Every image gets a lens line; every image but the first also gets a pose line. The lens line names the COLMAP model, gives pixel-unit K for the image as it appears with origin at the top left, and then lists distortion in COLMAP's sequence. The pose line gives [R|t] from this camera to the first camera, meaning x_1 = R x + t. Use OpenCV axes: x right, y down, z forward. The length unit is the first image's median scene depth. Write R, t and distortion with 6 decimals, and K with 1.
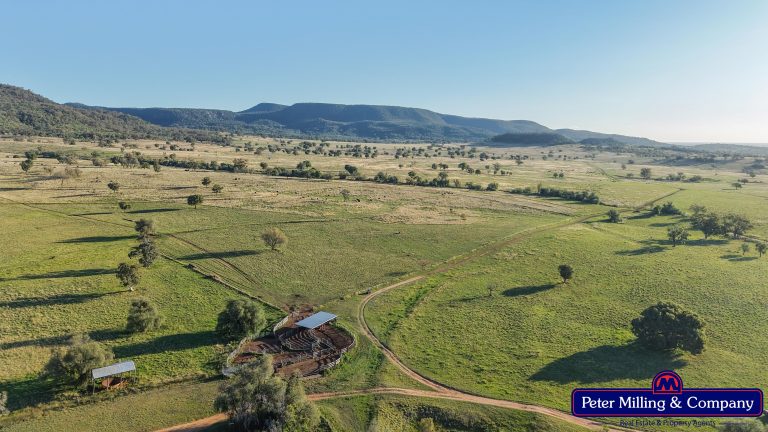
lens RADIAL K [[519.8, 0, 384.0], [0, 519.8, 216.0], [0, 0, 1]] dist [0.064605, -0.074123]
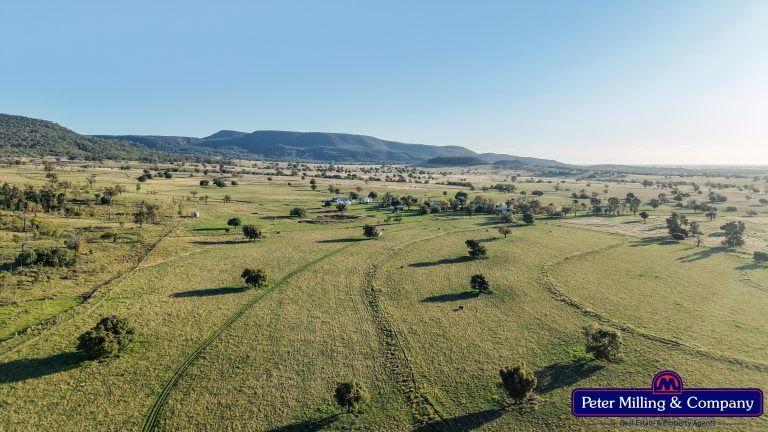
lens RADIAL K [[519.8, 0, 384.0], [0, 519.8, 216.0], [0, 0, 1]] dist [0.064605, -0.074123]
pose [[0.993183, -0.017459, 0.115251, -0.033696], [0.022624, 0.998790, -0.043660, 0.027656], [-0.114349, 0.045969, 0.992376, -0.171223]]
